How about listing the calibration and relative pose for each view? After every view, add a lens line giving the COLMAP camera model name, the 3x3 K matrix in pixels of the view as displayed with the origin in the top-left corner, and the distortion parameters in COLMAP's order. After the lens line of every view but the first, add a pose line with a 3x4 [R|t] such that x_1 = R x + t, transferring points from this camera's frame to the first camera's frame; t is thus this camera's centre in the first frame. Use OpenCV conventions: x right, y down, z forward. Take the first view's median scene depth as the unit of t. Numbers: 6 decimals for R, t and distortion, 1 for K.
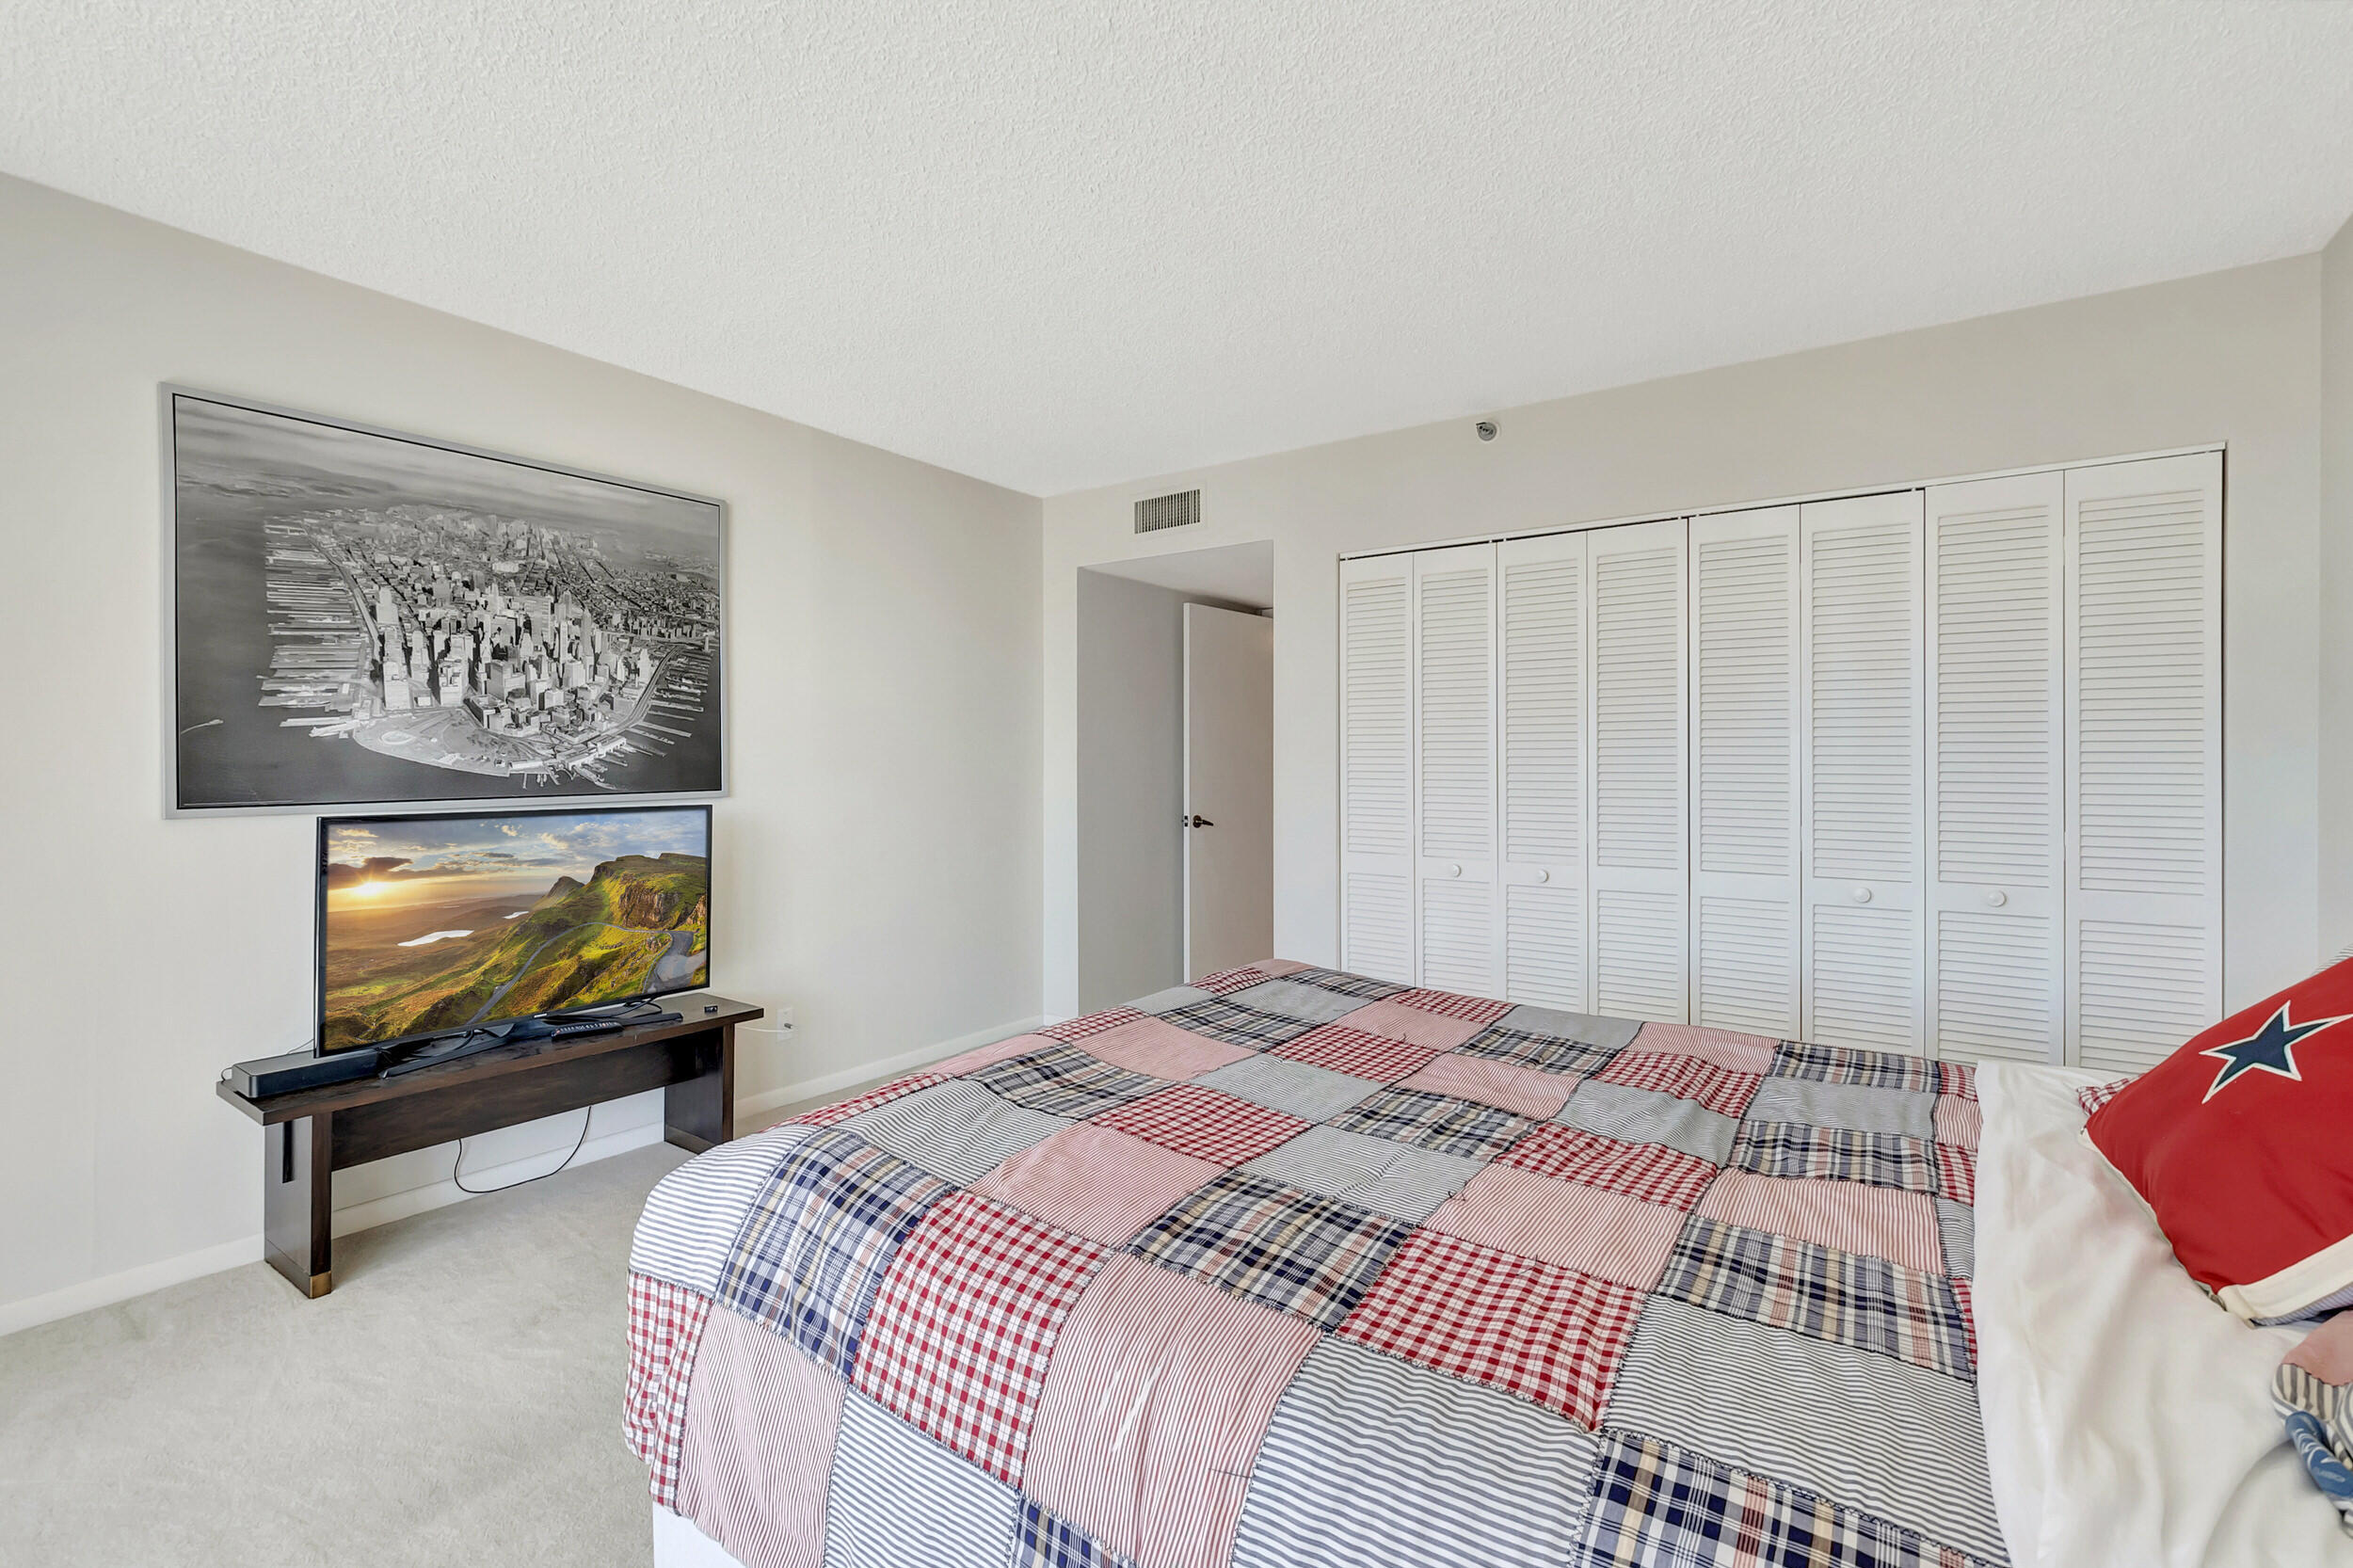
lens RADIAL K [[1040.0, 0, 1174.0], [0, 1040.0, 769.8], [0, 0, 1]] dist [0.000138, -0.001081]
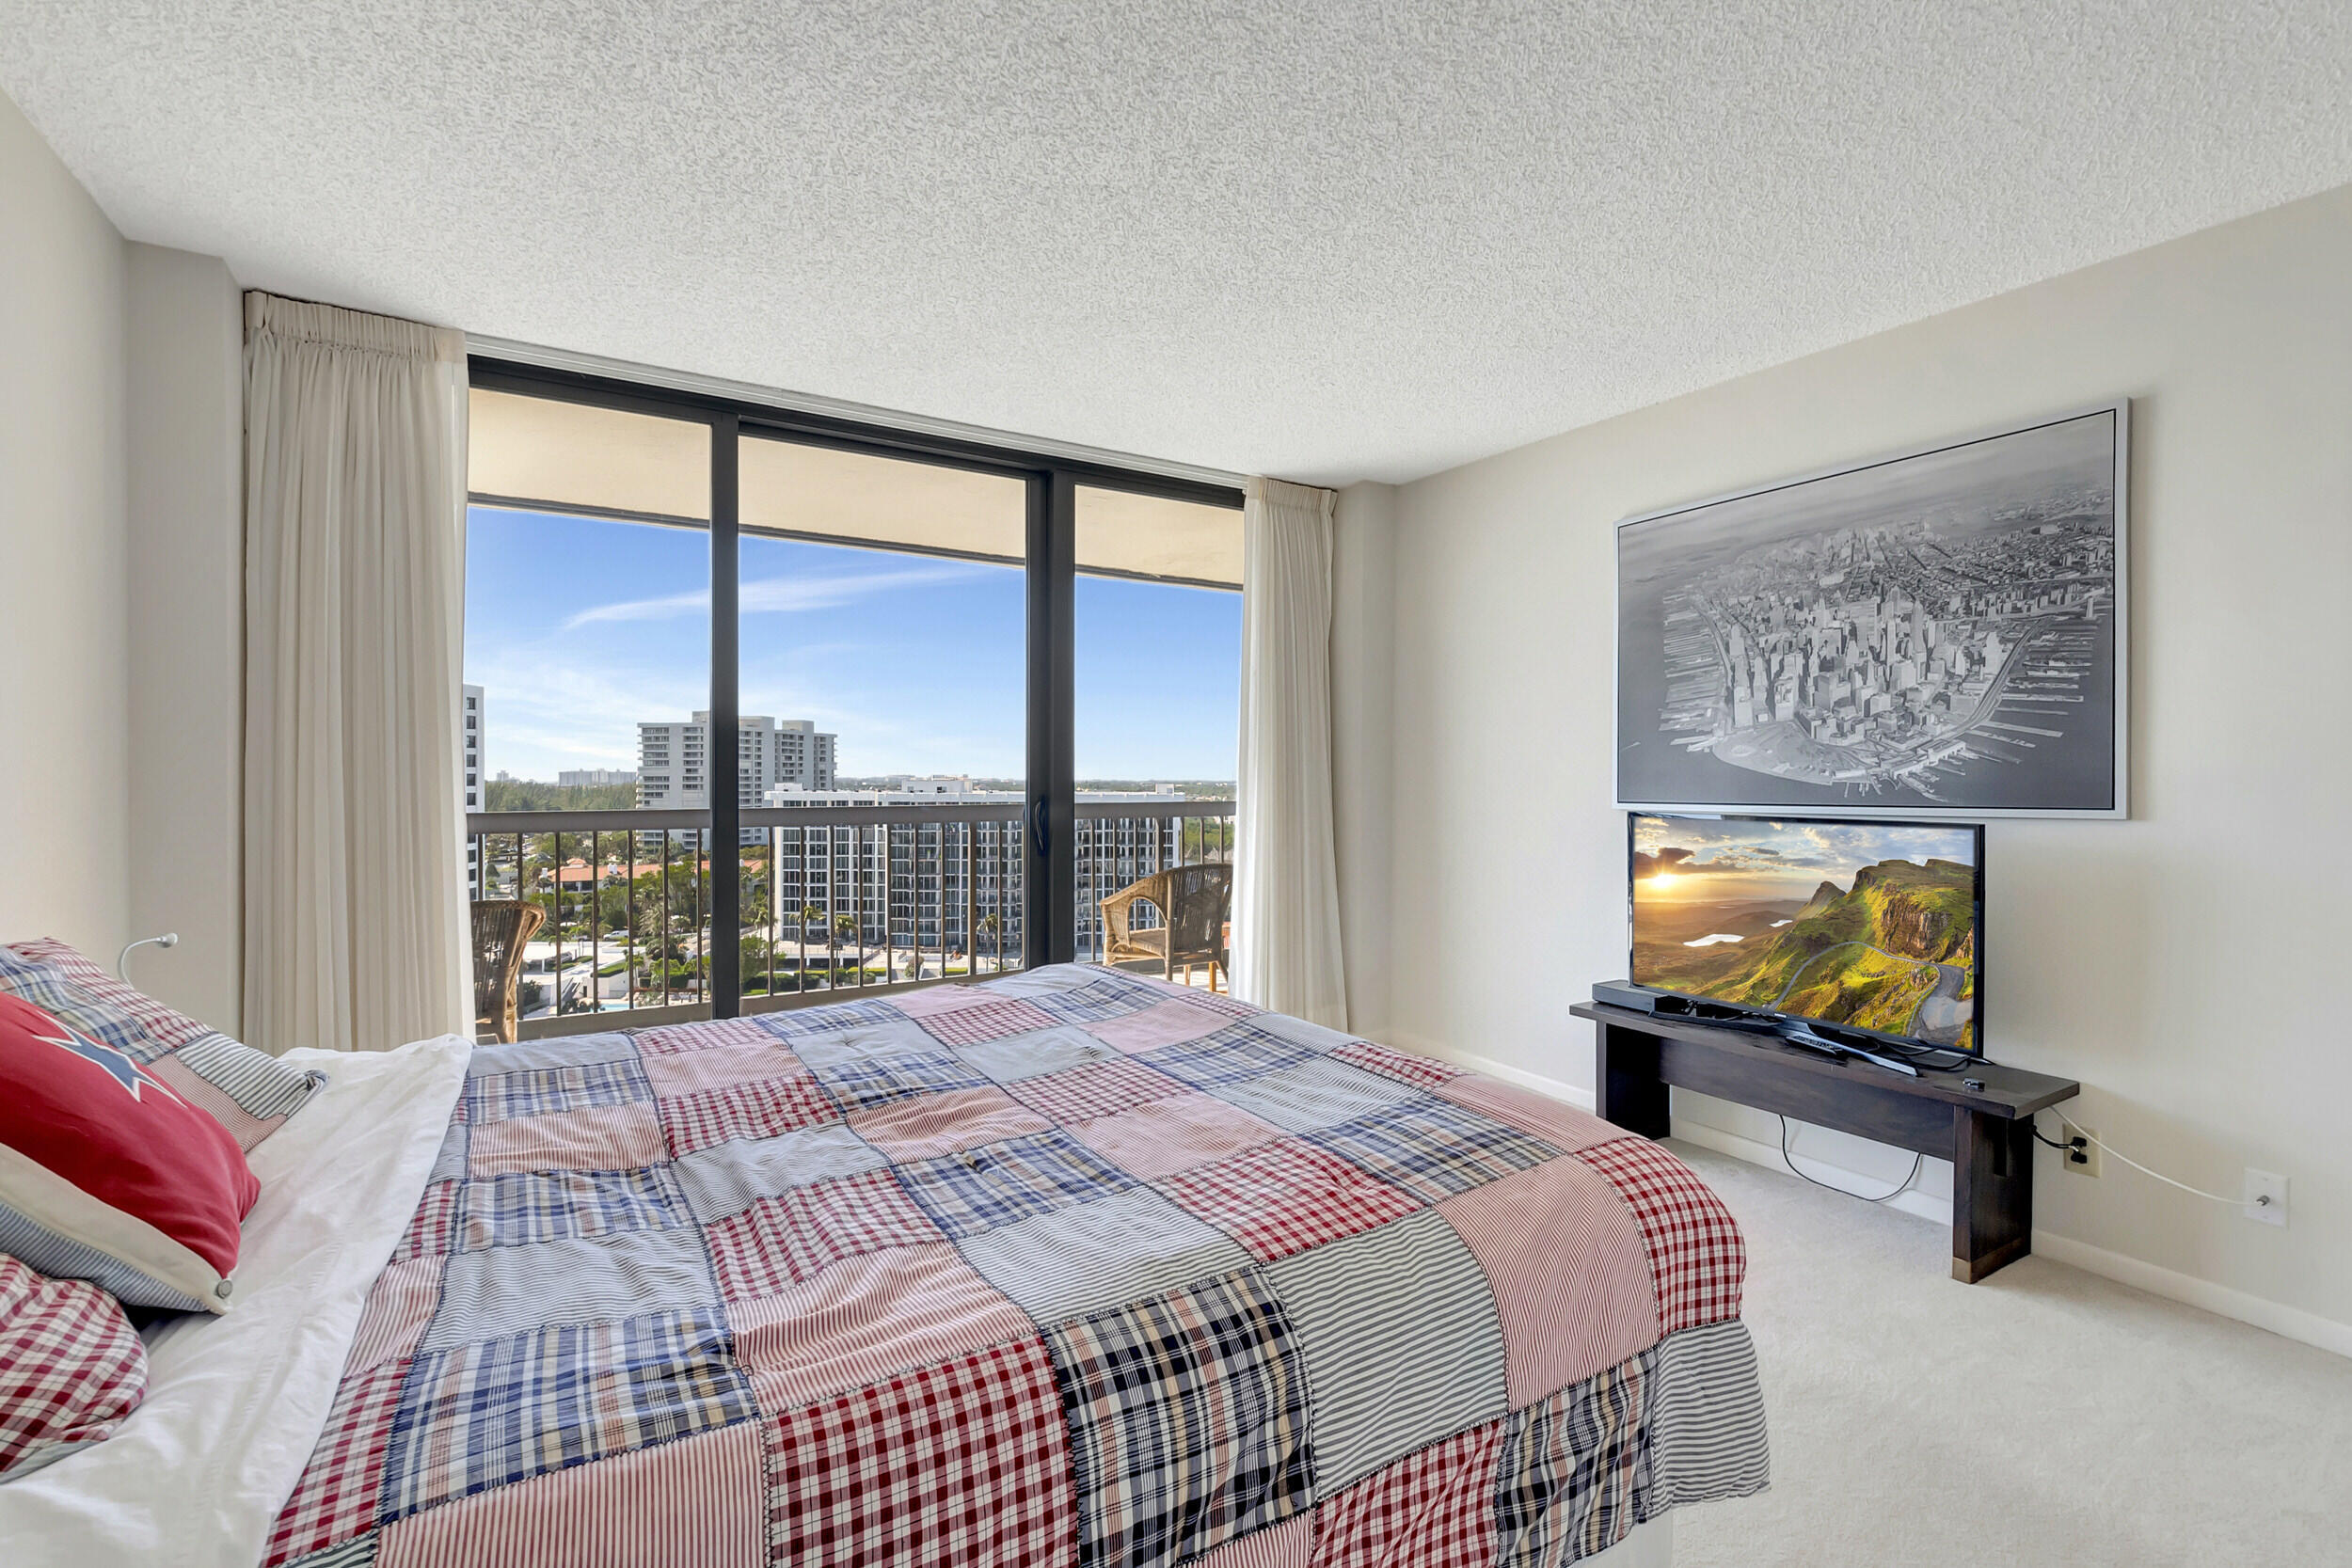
lens RADIAL K [[1039.5, 0, 1192.1], [0, 1039.5, 775.7], [0, 0, 1]] dist [0.000138, -0.001081]
pose [[-0.370509, 0.003176, -0.928823, 0.532103], [-0.003458, 0.999983, 0.004799, -0.005505], [0.928822, 0.004990, -0.370492, 0.790184]]
